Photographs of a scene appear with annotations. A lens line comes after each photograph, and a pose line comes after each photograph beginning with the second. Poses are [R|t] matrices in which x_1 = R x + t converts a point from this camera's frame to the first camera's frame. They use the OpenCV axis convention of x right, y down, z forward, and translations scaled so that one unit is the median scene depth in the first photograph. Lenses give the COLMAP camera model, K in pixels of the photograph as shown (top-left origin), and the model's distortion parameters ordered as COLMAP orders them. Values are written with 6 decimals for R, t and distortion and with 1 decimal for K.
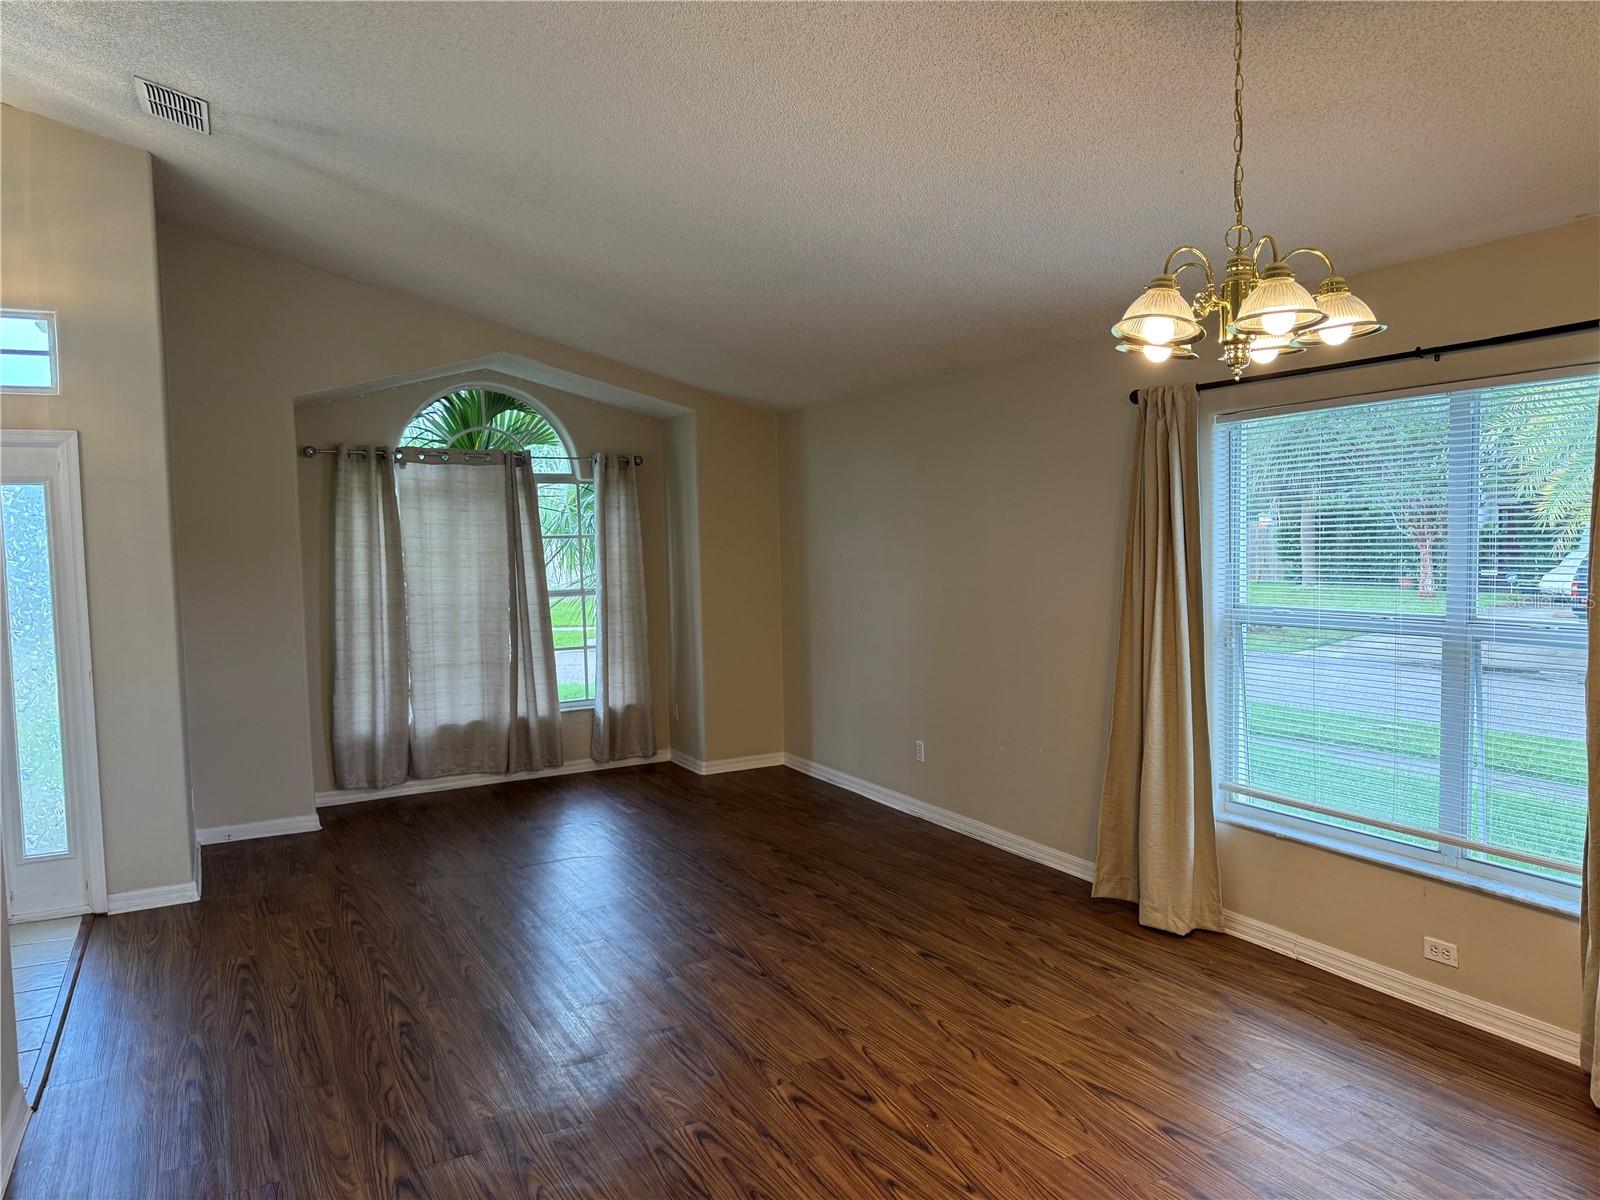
lens RADIAL K [[1115.9, 0, 792.0], [0, 1115.9, 601.0], [0, 0, 1]] dist [0.004171, -0.006410]
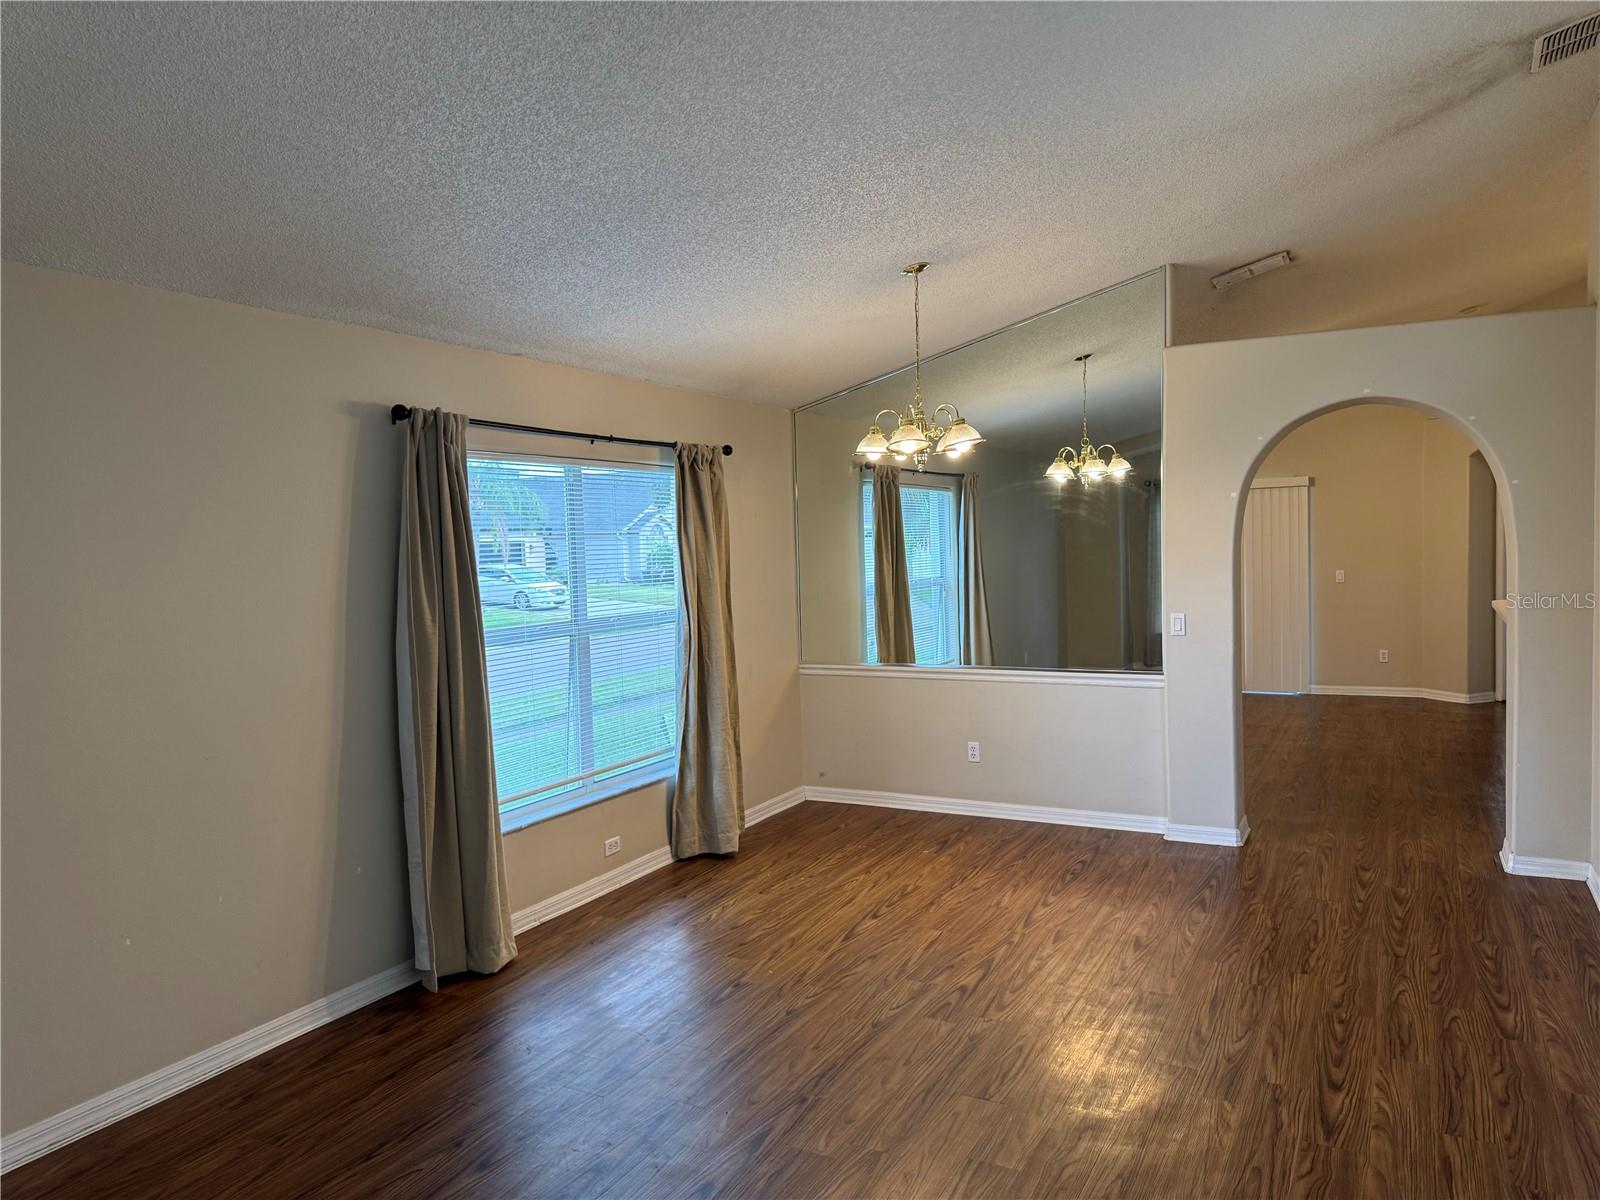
lens RADIAL K [[1115.9, 0, 791.7], [0, 1115.9, 602.1], [0, 0, 1]] dist [0.004171, -0.006410]
pose [[-0.545063, -0.011695, 0.838314, -0.836793], [0.093639, 0.992797, 0.074733, -0.099119], [-0.833150, 0.119233, -0.540042, 1.691636]]
